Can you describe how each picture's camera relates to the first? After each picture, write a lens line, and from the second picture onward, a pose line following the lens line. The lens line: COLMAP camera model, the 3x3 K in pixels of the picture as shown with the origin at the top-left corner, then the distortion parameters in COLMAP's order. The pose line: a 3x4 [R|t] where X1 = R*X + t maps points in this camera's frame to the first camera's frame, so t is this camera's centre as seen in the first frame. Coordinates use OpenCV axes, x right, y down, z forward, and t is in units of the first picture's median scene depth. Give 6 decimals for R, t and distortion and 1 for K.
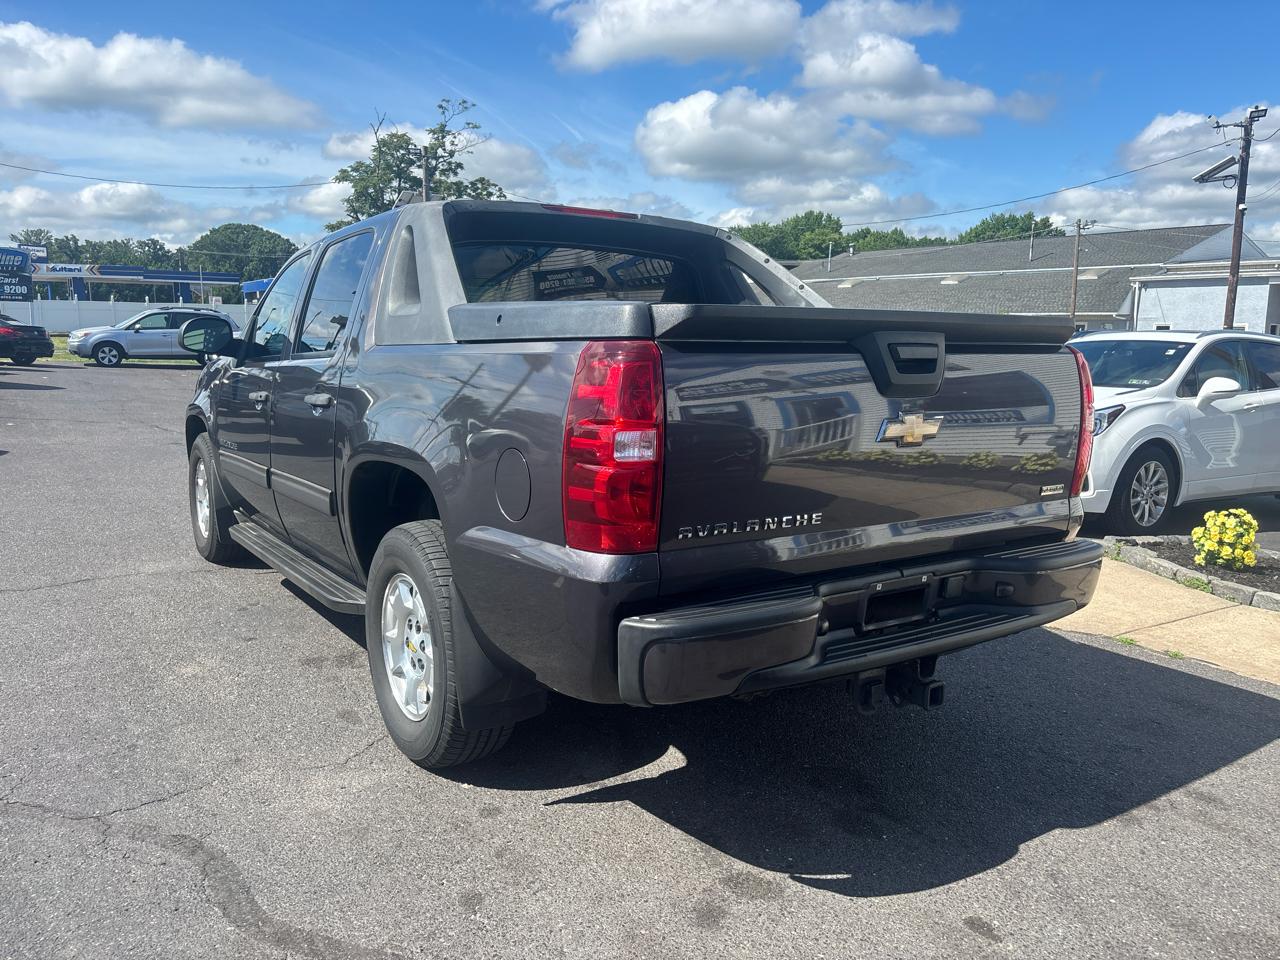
lens RADIAL K [[974.2, 0, 639.6], [0, 974.2, 478.4], [0, 0, 1]] dist [0.034185, -0.030771]
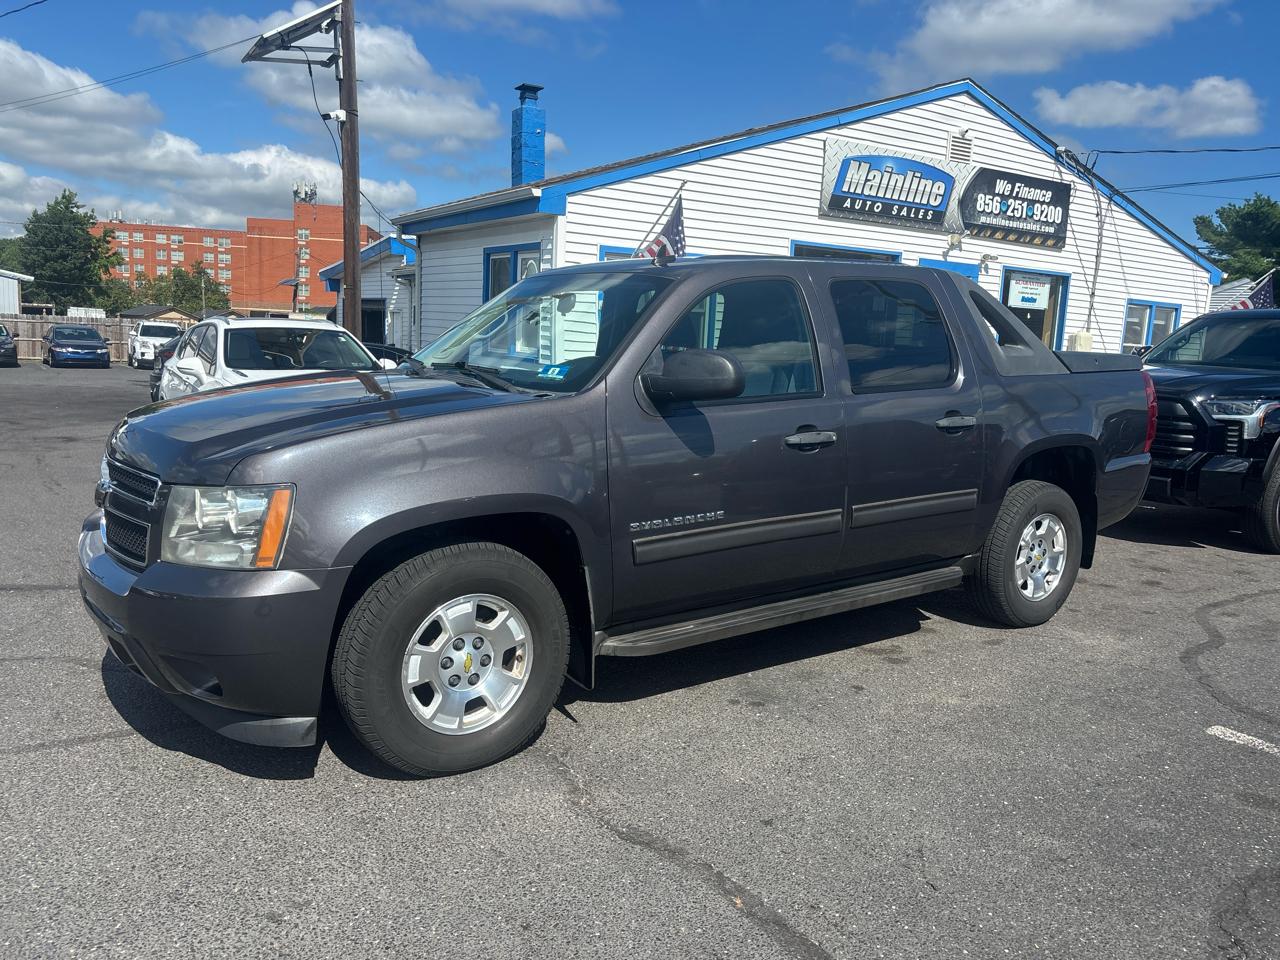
lens RADIAL K [[974.2, 0, 643.6], [0, 974.2, 474.1], [0, 0, 1]] dist [0.034185, -0.030771]
pose [[-0.035838, -0.160337, 0.986411, -1.621150], [0.106000, 0.980868, 0.163287, -0.274638], [-0.993720, 0.110411, -0.018156, 1.495933]]
